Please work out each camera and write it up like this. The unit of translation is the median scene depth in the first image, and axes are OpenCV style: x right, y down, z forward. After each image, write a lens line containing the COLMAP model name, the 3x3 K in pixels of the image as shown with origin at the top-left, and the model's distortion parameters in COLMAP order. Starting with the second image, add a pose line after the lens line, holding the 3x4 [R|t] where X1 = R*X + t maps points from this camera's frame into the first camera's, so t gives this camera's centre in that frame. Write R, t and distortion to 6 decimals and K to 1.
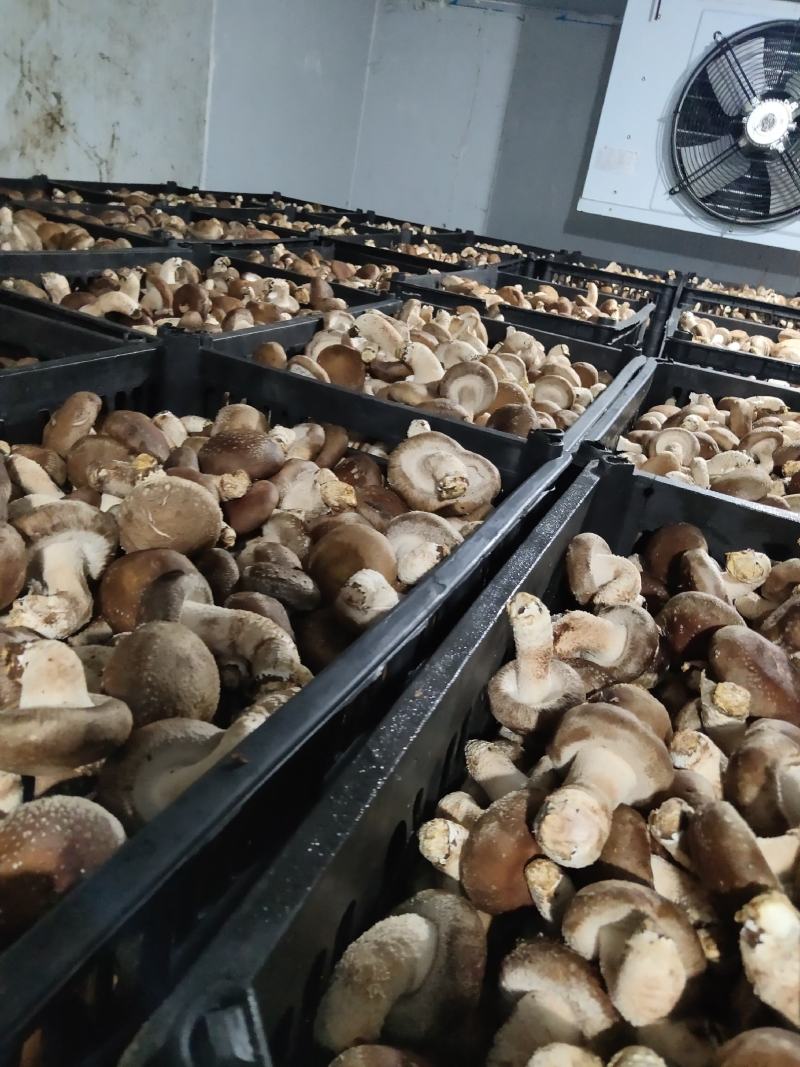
lens RADIAL K [[835.1, 0, 400.0], [0, 835.1, 533.5], [0, 0, 1]] dist [0.023098, -0.006062]
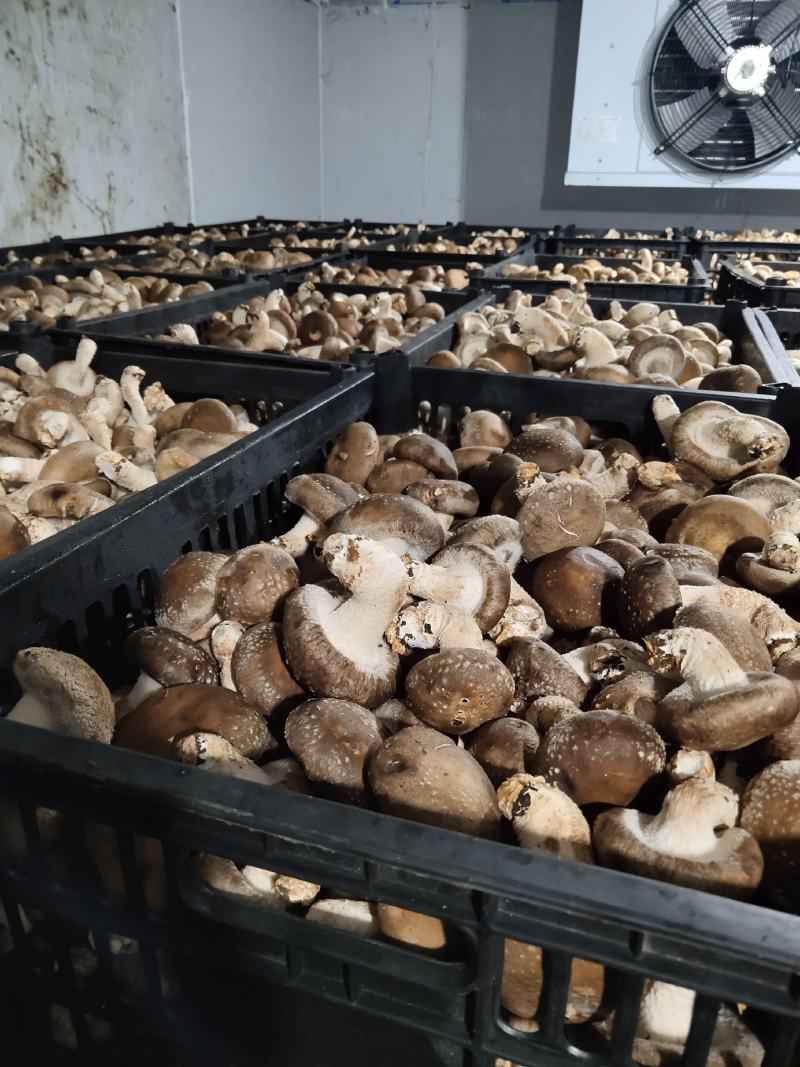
lens RADIAL K [[840.0, 0, 400.5], [0, 840.0, 539.2], [0, 0, 1]] dist [0.004584, 0.009074]
pose [[0.983933, -0.175686, 0.031788, -0.107331], [0.175578, 0.984446, 0.006169, -0.007327], [-0.032377, -0.000489, 0.999476, -0.007669]]
